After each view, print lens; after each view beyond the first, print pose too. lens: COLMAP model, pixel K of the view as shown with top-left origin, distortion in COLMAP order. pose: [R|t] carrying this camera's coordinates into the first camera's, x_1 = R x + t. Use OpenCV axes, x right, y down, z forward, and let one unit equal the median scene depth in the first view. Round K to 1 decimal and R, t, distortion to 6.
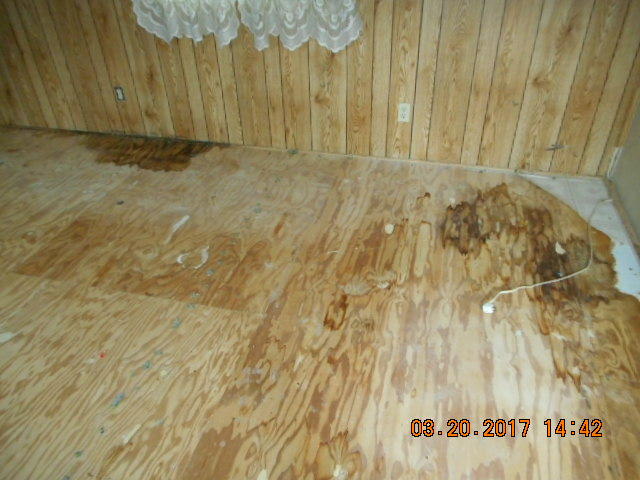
lens RADIAL K [[477.1, 0, 317.1], [0, 477.1, 240.0], [0, 0, 1]] dist [0.003787, 0.000115]
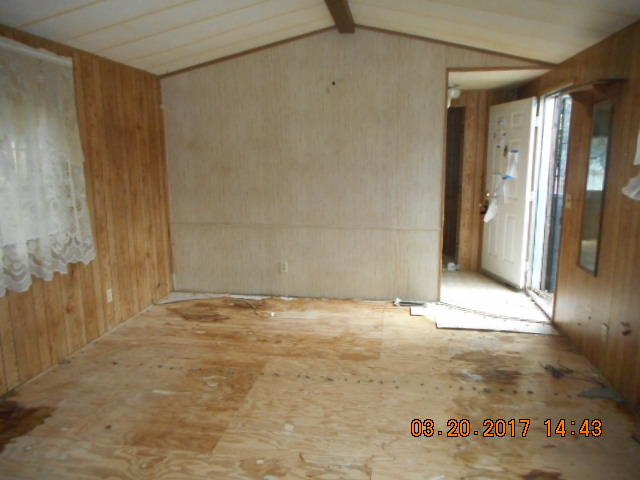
lens RADIAL K [[473.9, 0, 320.0], [0, 473.9, 240.0], [0, 0, 1]] dist [-0.027176, -0.002139]
pose [[-0.101355, -0.148824, 0.983656, -1.466178], [0.577368, 0.796400, 0.179984, -0.333569], [-0.810169, 0.586173, 0.005208, 0.428898]]
